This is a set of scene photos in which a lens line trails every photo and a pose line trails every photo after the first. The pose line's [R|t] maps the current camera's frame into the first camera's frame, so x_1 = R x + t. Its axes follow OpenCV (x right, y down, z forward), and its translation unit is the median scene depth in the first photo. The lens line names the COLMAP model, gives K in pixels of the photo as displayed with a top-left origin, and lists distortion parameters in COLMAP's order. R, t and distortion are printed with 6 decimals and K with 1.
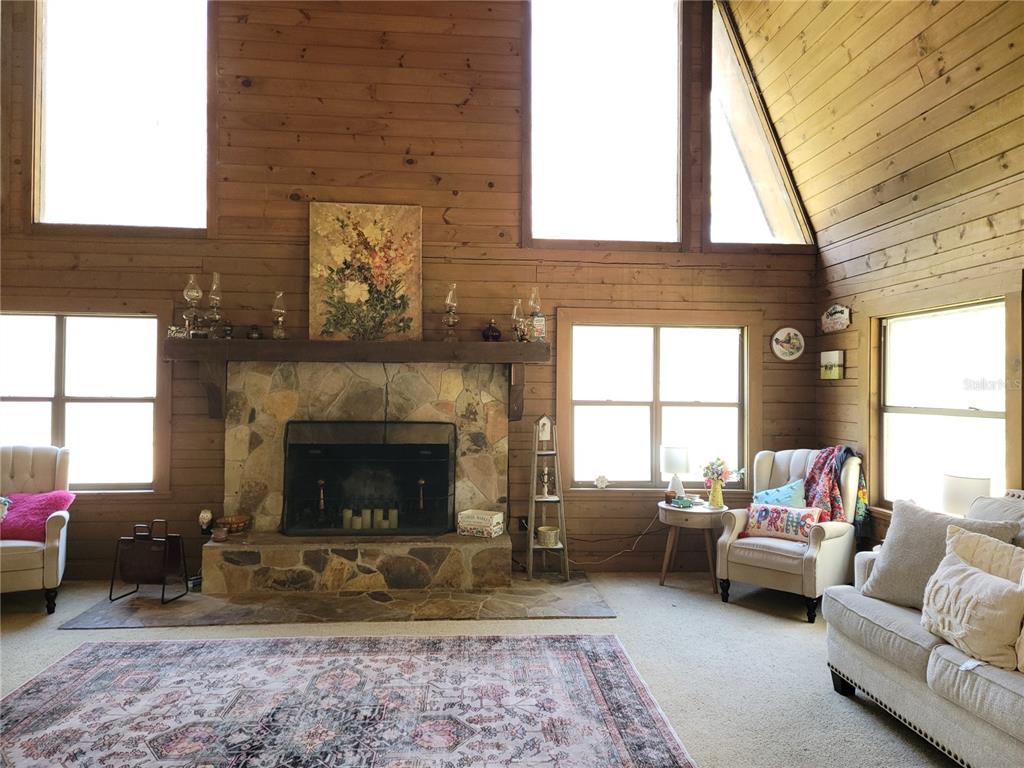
lens RADIAL K [[707.3, 0, 508.6], [0, 707.3, 377.2], [0, 0, 1]] dist [0.076494, -0.048296]
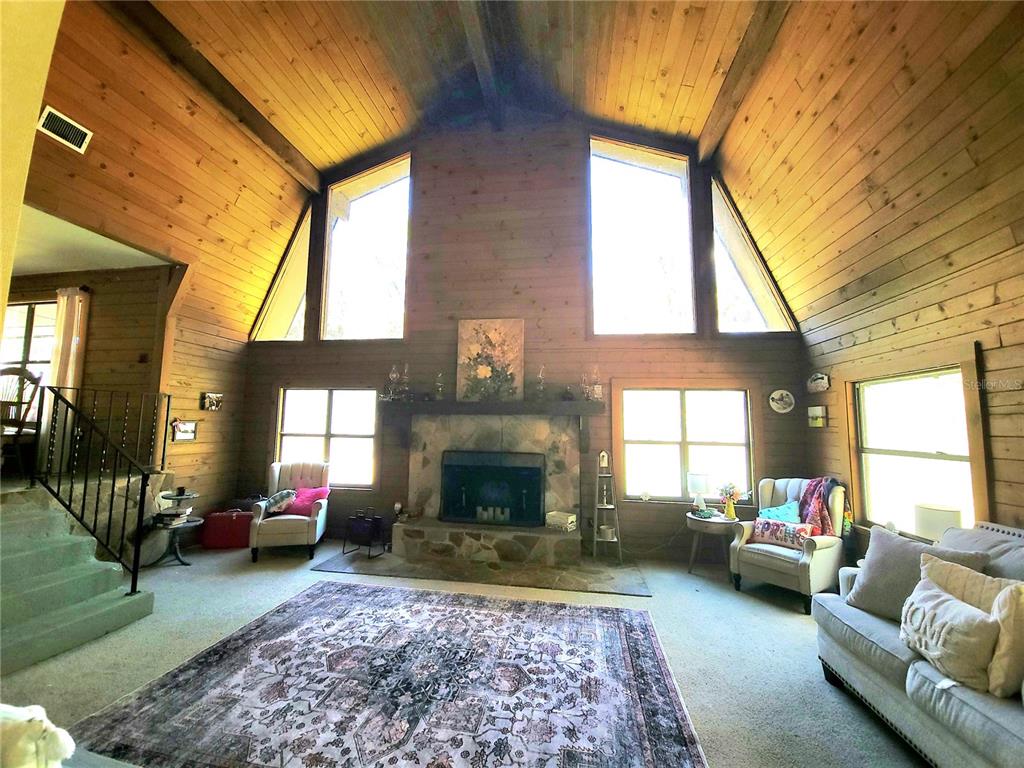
lens RADIAL K [[415.9, 0, 506.1], [0, 415.9, 382.2], [0, 0, 1]] dist [0.005848, -0.004388]
pose [[0.972290, -0.018716, -0.233029, 0.059630], [-0.002826, 0.995776, -0.091771, -0.008111], [0.233763, 0.089887, 0.968130, 0.082588]]
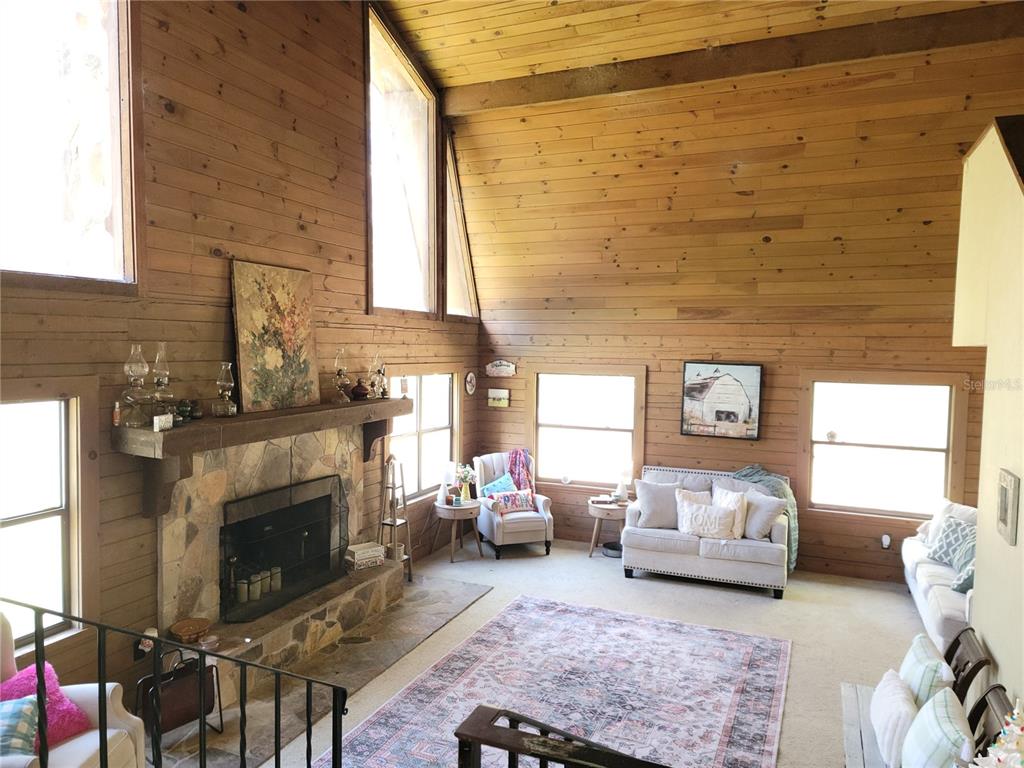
lens RADIAL K [[707.3, 0, 522.1], [0, 707.3, 388.2], [0, 0, 1]] dist [0.076494, -0.048296]
pose [[0.450226, -0.057666, 0.891051, -0.950323], [-0.021615, 0.996916, 0.075438, -0.162542], [-0.892653, -0.053225, 0.447591, 0.258202]]
